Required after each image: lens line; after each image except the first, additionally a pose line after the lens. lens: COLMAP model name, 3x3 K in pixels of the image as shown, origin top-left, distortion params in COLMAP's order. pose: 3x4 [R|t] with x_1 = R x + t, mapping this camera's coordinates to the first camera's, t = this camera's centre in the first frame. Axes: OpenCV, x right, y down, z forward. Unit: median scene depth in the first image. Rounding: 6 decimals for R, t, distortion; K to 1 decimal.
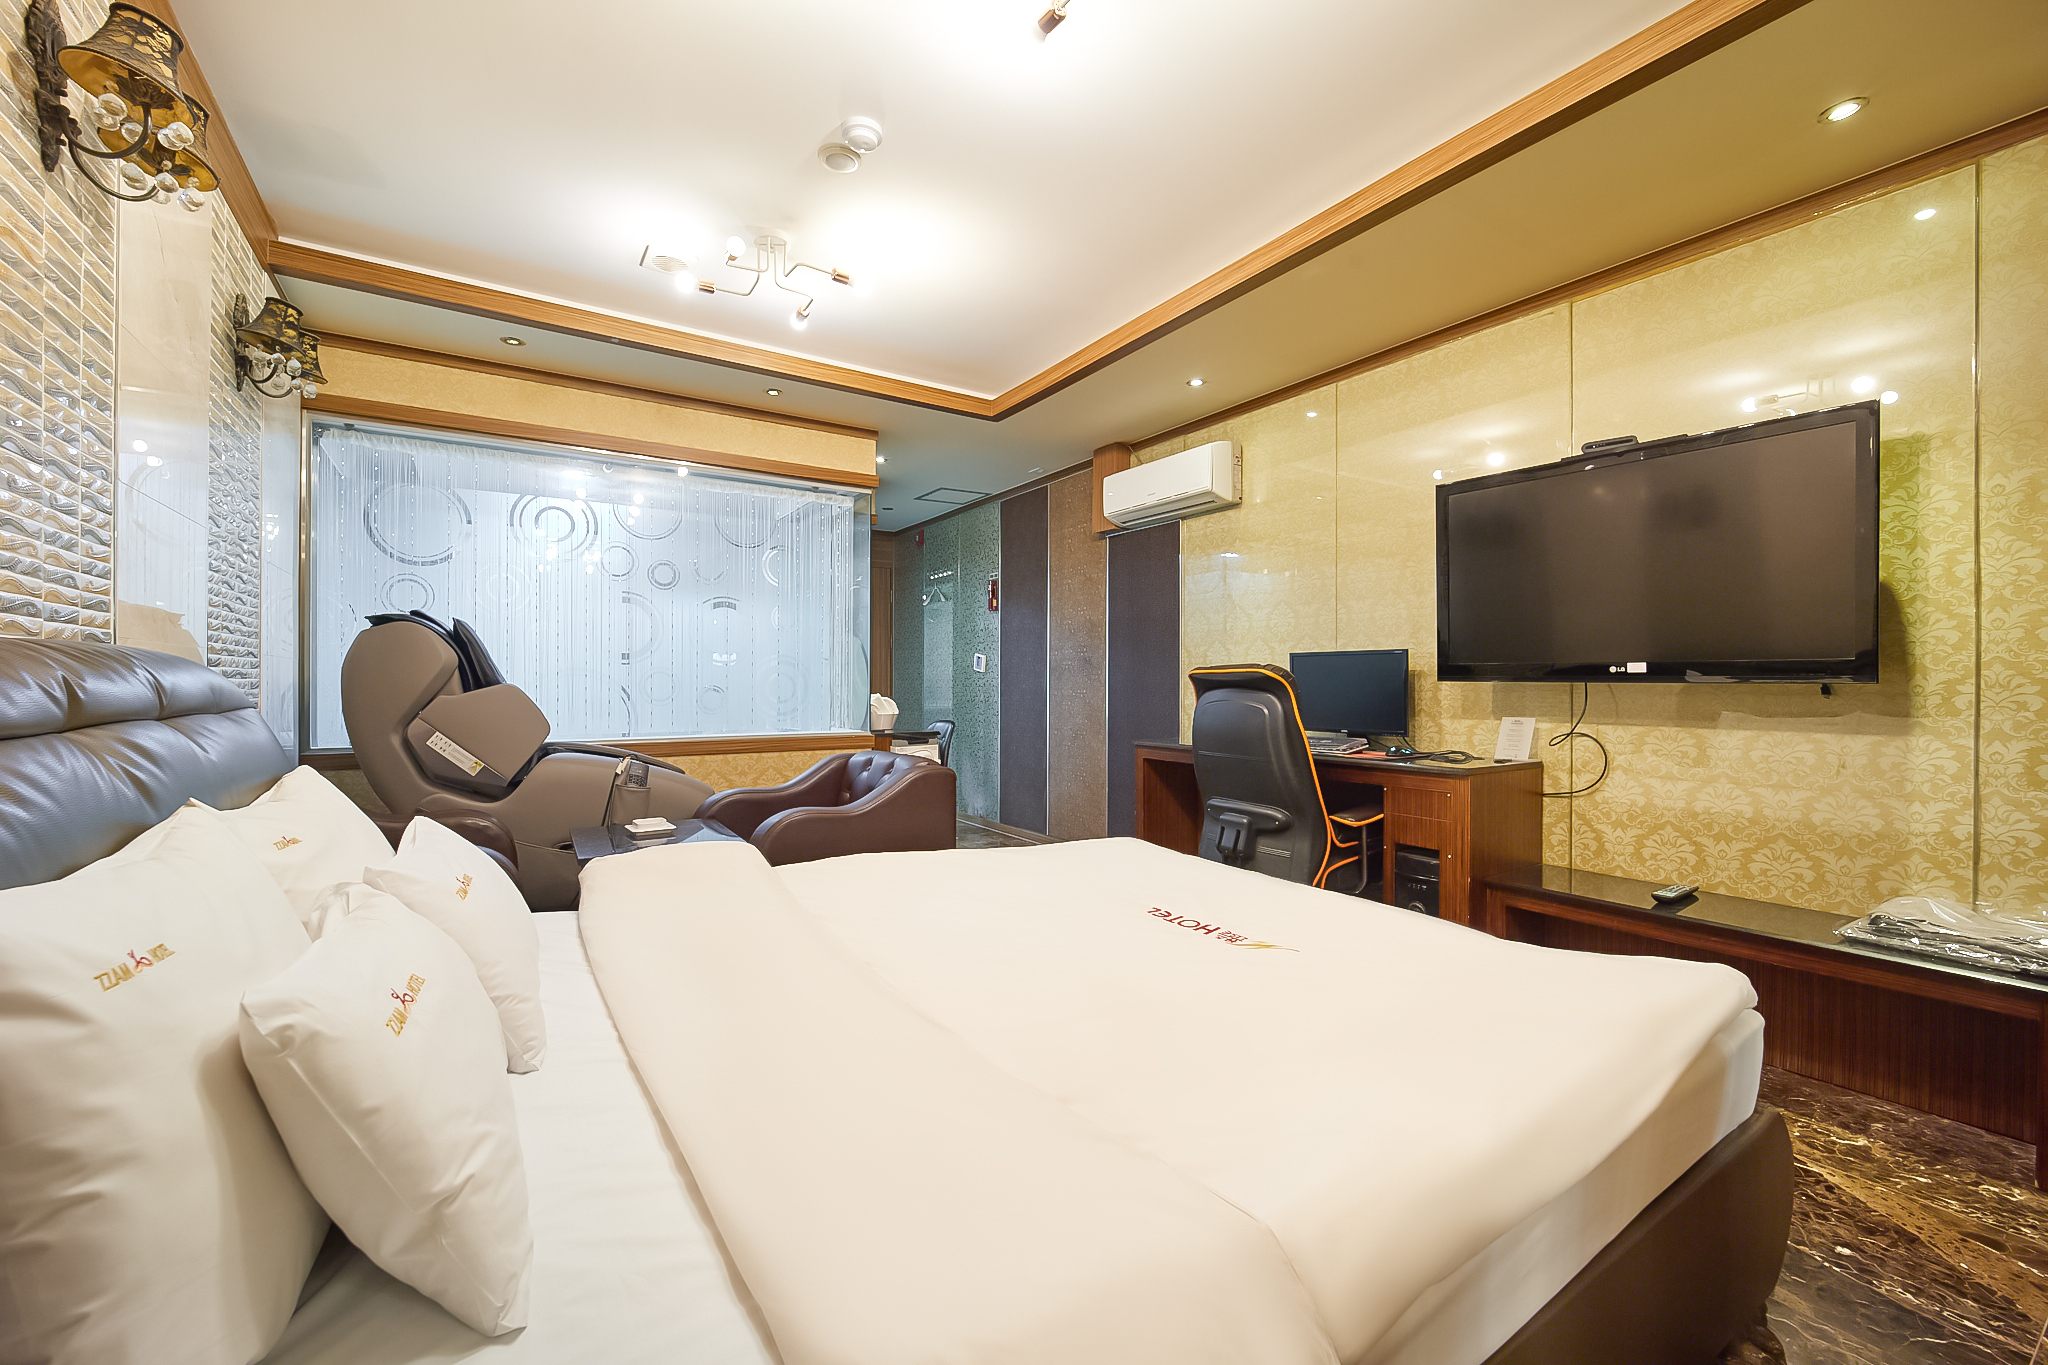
lens RADIAL K [[833.6, 0, 1018.9], [0, 833.6, 692.3], [0, 0, 1]] dist [-0.014401, 0.004854]
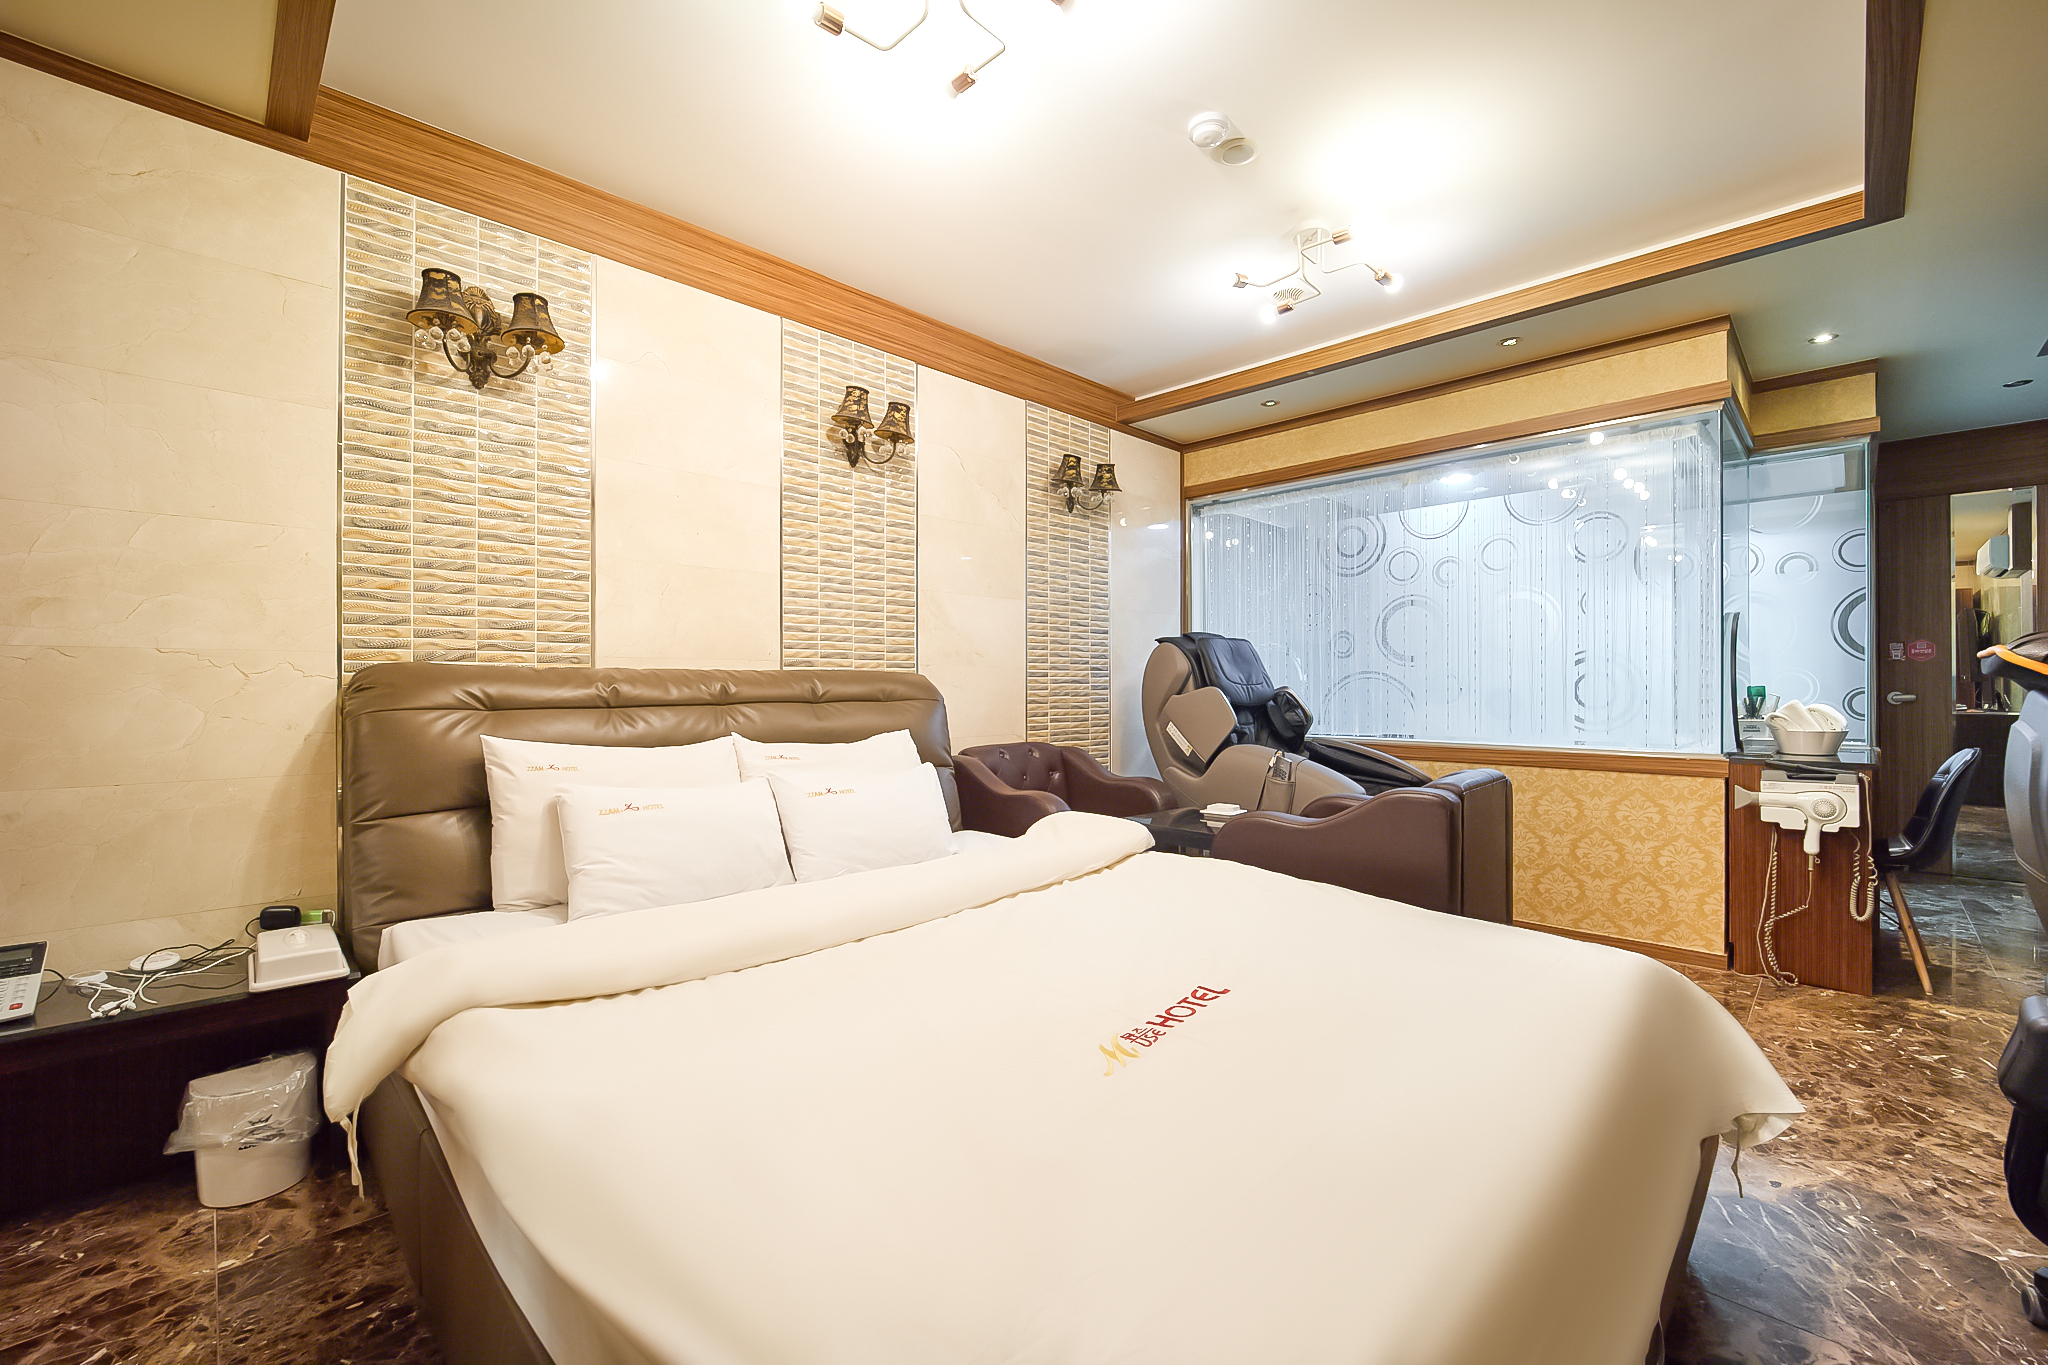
lens RADIAL K [[833.6, 0, 1018.9], [0, 833.6, 692.3], [0, 0, 1]] dist [-0.014401, 0.004854]
pose [[0.211293, 0.005180, -0.977409, 0.530991], [-0.007366, 0.999966, 0.003707, -0.004069], [0.977395, 0.006416, 0.211324, 0.417542]]
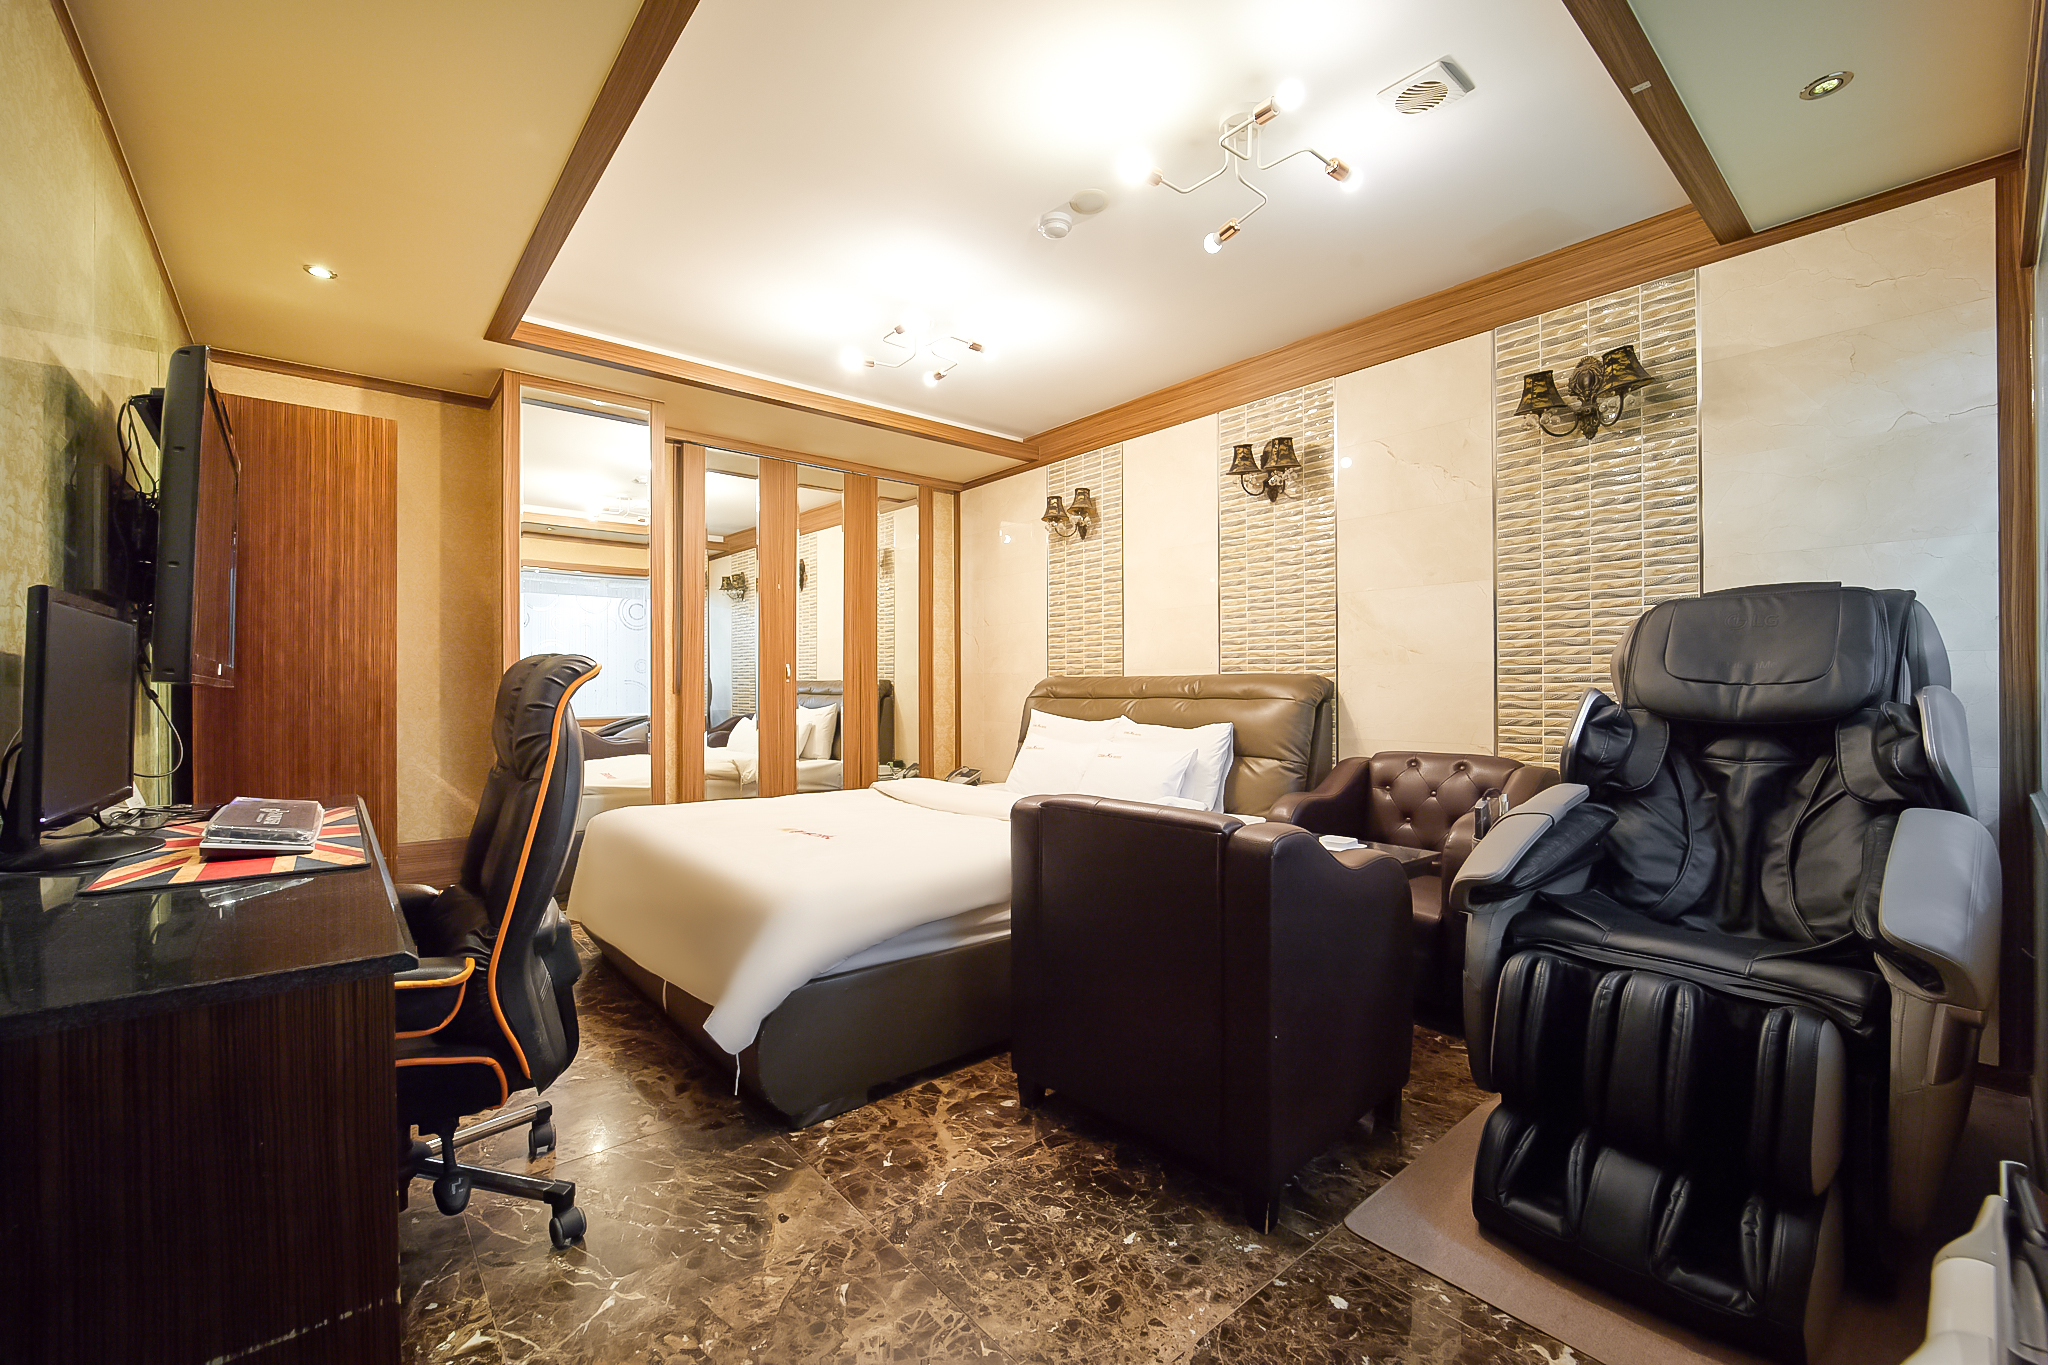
lens RADIAL K [[831.2, 0, 1024.0], [0, 831.2, 687.3], [0, 0, 1]] dist [-0.013124, -0.000606]
pose [[-0.990694, -0.001891, -0.136093, 0.011032], [-0.002986, 0.999965, 0.007836, -0.013606], [0.136073, 0.008170, -0.990665, 1.583998]]
